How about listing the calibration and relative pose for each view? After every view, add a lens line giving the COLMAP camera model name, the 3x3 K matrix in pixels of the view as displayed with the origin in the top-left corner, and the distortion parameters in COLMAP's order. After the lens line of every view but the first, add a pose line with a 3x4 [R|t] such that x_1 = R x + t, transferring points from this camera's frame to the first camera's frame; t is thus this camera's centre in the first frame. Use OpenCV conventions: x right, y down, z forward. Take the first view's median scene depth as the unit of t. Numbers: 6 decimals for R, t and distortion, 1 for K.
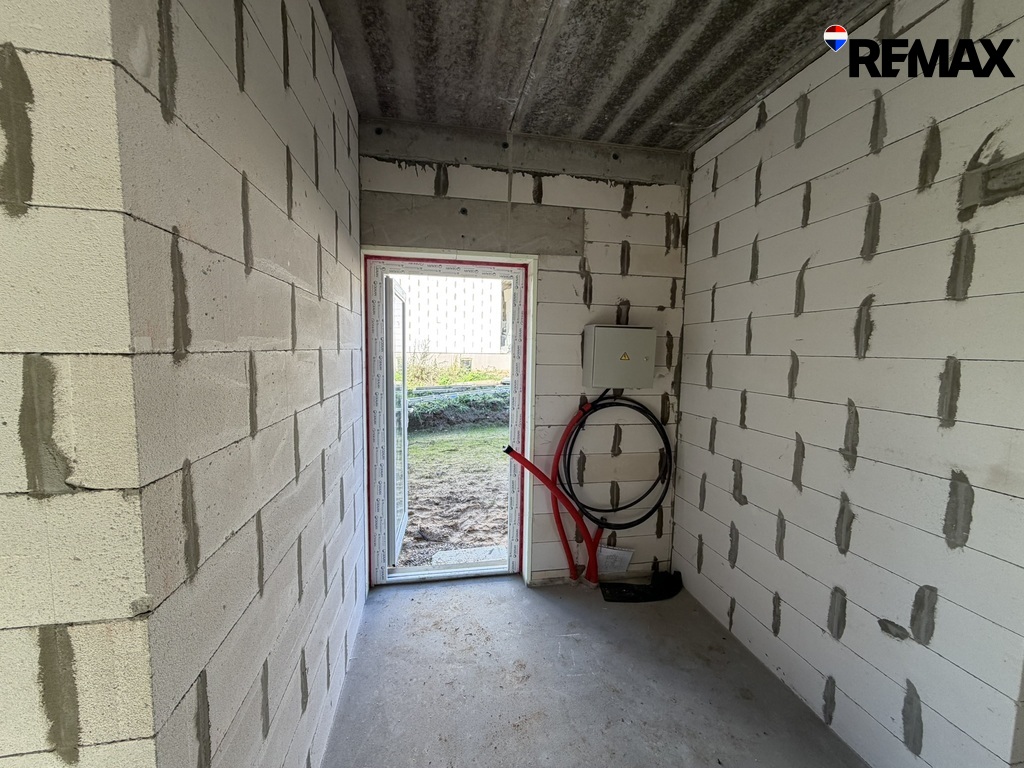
lens RADIAL K [[406.9, 0, 508.5], [0, 406.9, 383.8], [0, 0, 1]] dist [-0.000617, -0.000445]
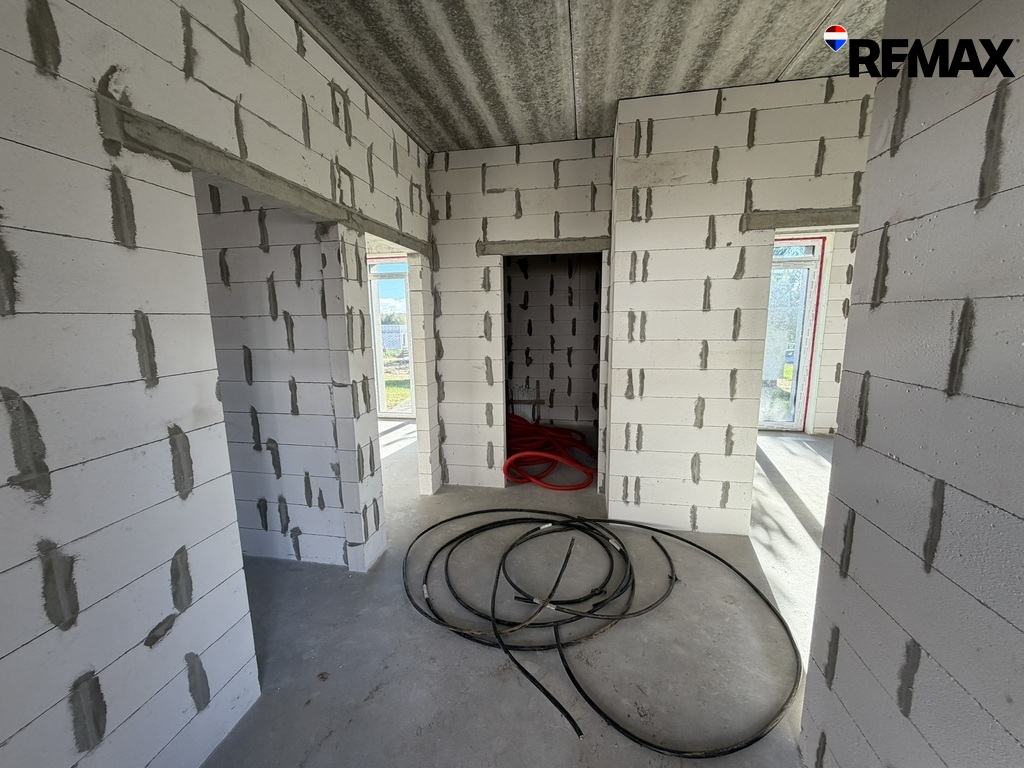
lens RADIAL K [[406.9, 0, 508.5], [0, 406.9, 383.8], [0, 0, 1]] dist [-0.000617, -0.000445]
pose [[-0.934385, -0.059439, 0.351271, -0.020551], [0.030678, 0.968898, 0.245553, -0.107038], [-0.354941, 0.240217, -0.903500, 1.577700]]
